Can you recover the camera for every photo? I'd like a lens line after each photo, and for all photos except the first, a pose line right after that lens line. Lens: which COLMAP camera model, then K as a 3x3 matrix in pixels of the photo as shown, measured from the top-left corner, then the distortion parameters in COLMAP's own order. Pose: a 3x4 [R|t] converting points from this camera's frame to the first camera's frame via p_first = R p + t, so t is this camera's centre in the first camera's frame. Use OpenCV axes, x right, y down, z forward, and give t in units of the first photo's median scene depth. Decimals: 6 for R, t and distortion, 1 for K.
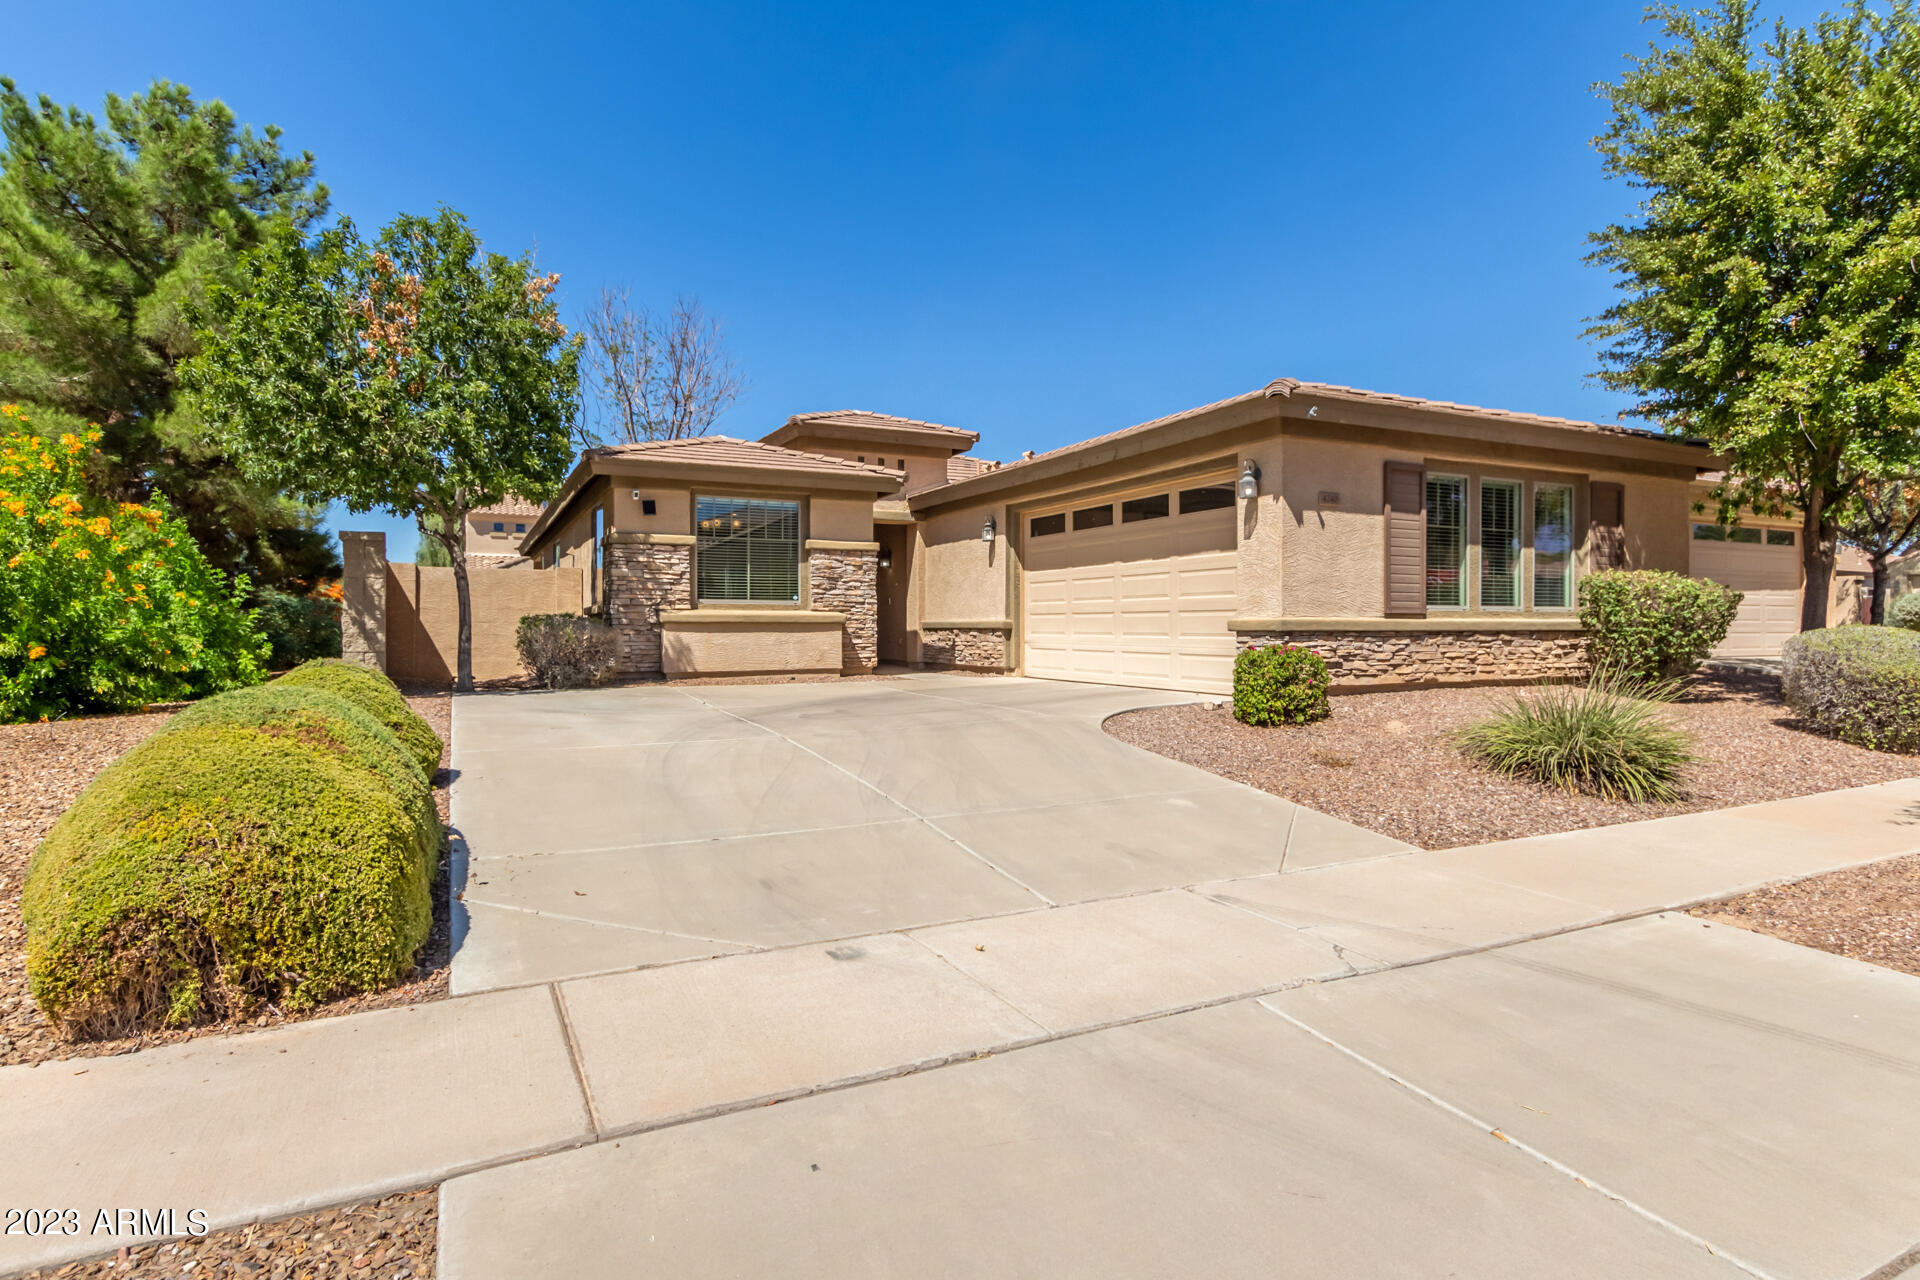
lens RADIAL K [[963.5, 0, 960.0], [0, 963.5, 640.0], [0, 0, 1]] dist [0.000597, -0.000431]
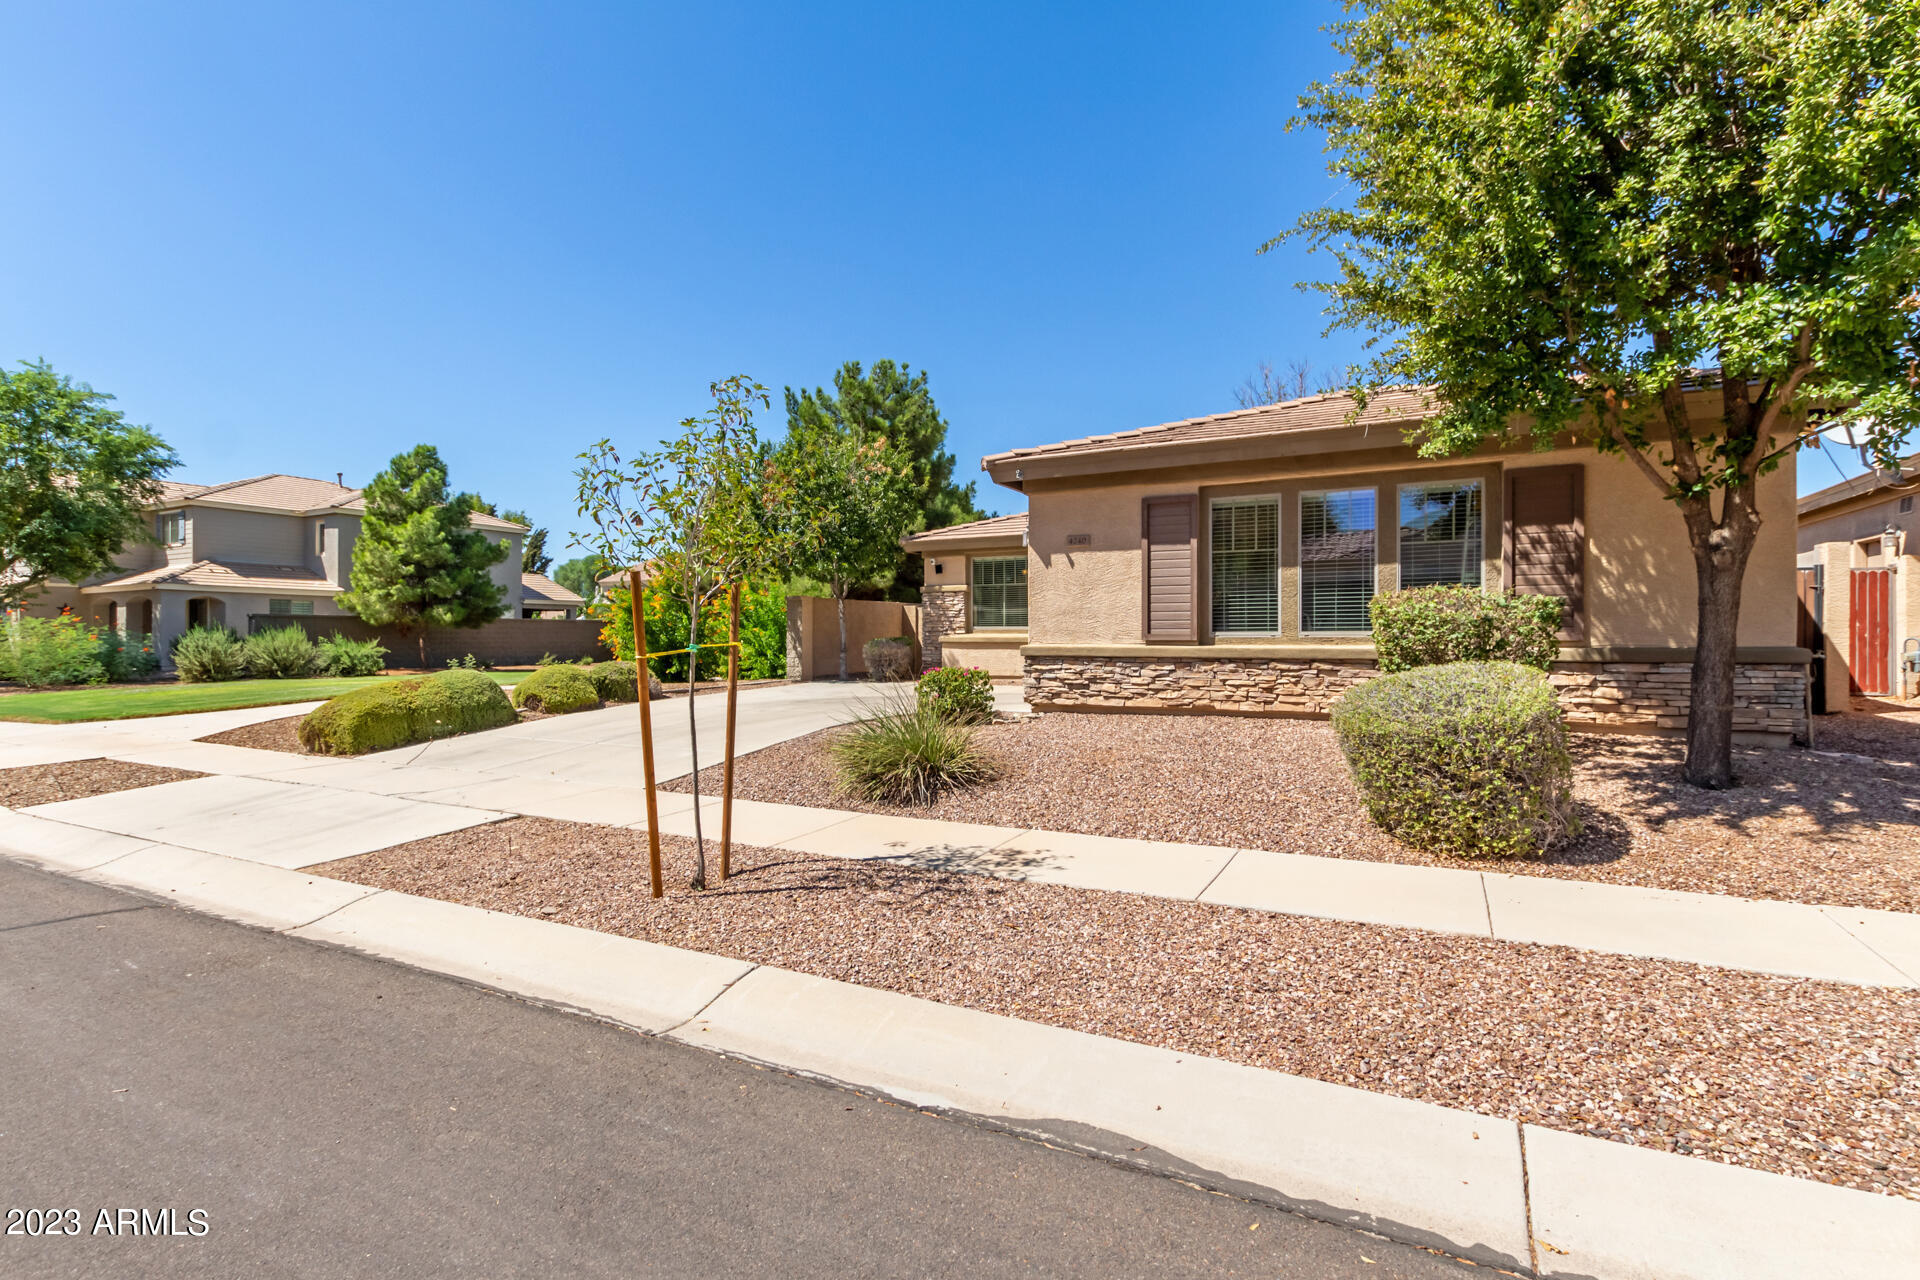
lens RADIAL K [[886.7, 0, 964.6], [0, 886.7, 625.8], [0, 0, 1]] dist [0.002560, -0.000012]
pose [[0.593602, -0.009777, -0.804699, 1.026572], [-0.009076, 0.999781, -0.018842, -0.021739], [0.804708, 0.018488, 0.593384, 0.235879]]
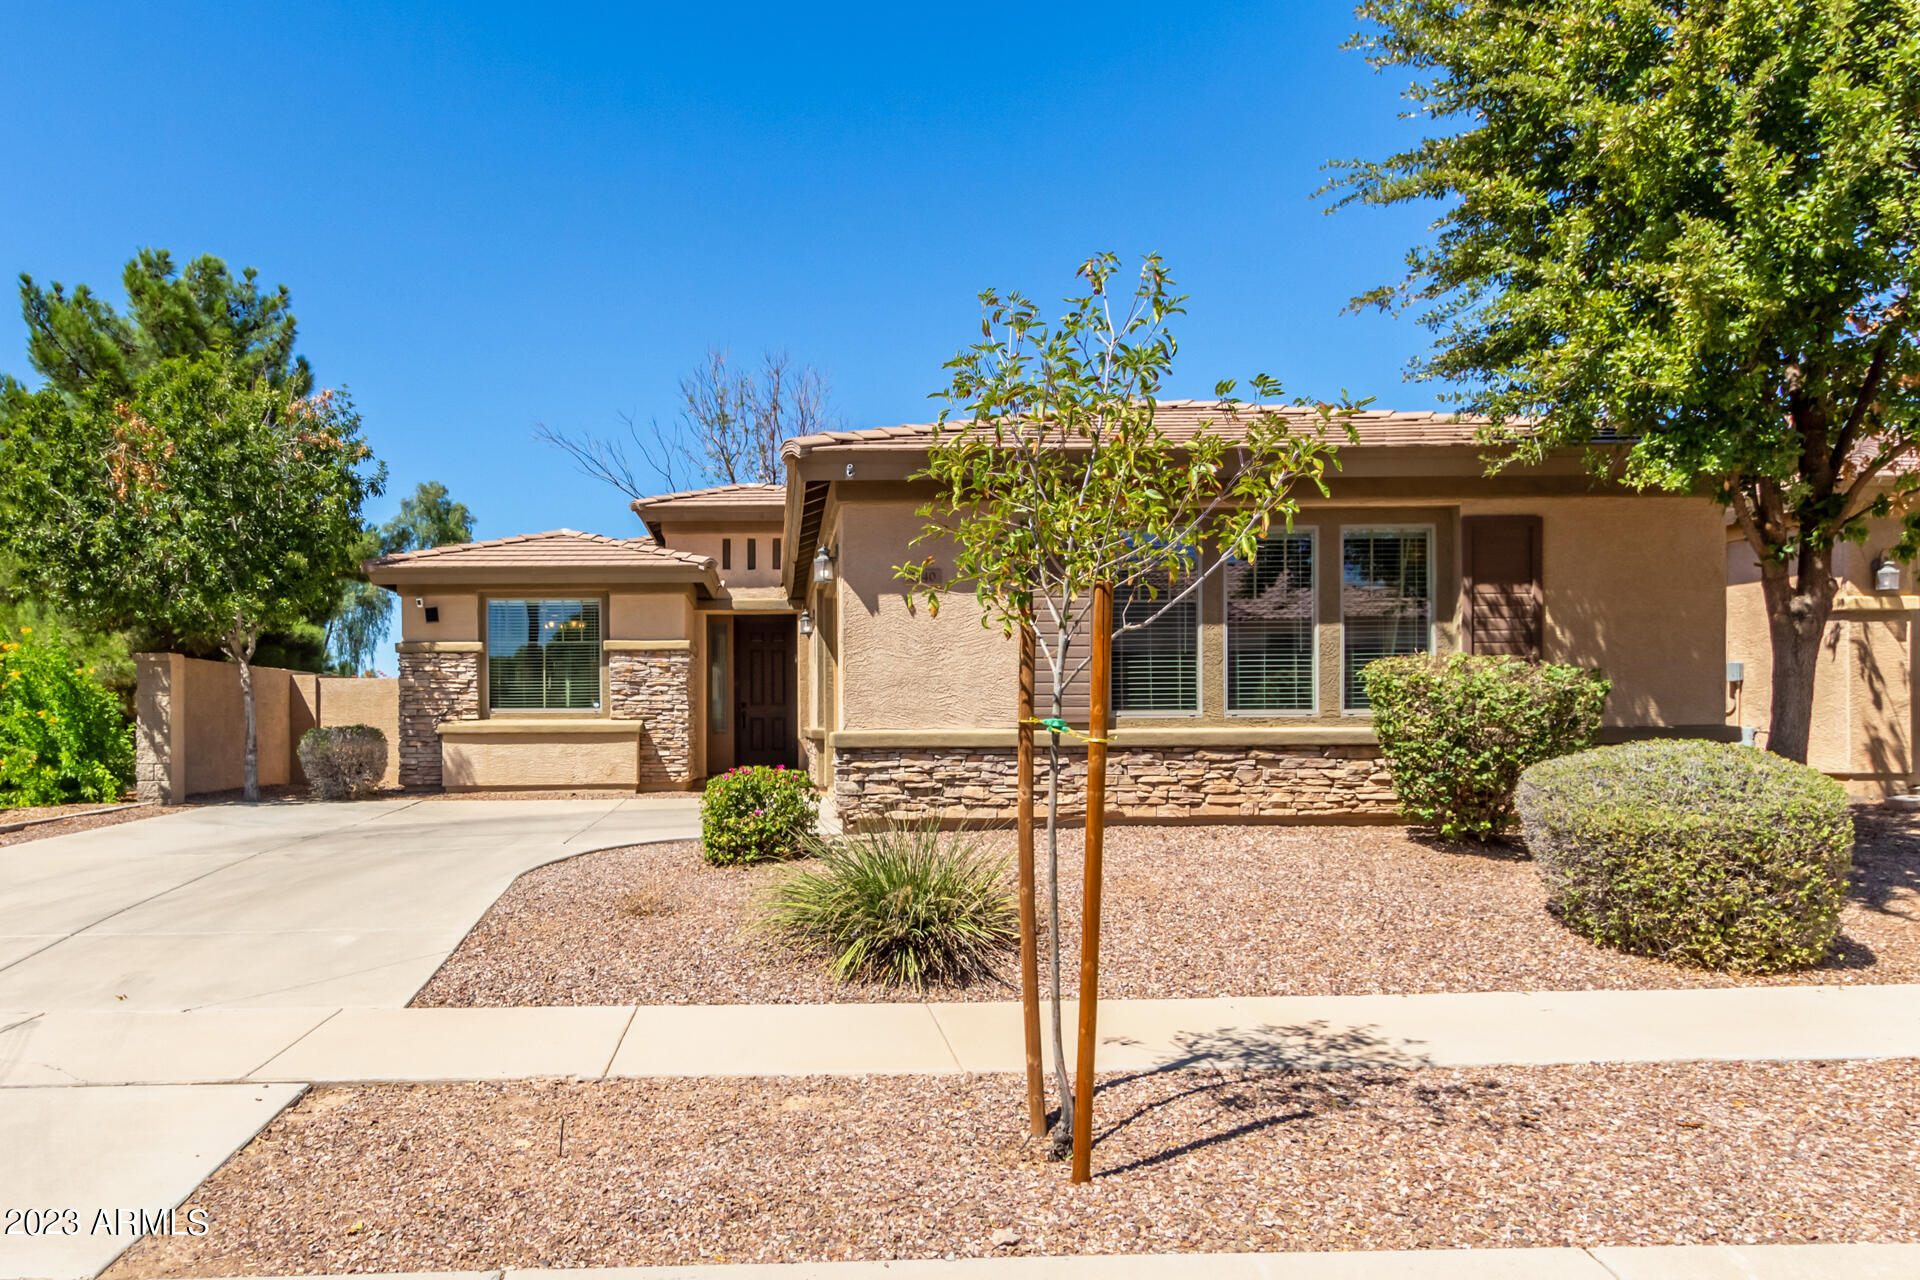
lens RADIAL K [[1249.7, 0, 958.1], [0, 1249.7, 731.0], [0, 0, 1]] dist [0.004002, 0.002452]
pose [[0.908252, -0.002784, -0.418414, 0.737733], [0.000487, 0.999984, -0.005595, -0.014970], [0.418423, 0.004878, 0.908239, 0.089161]]
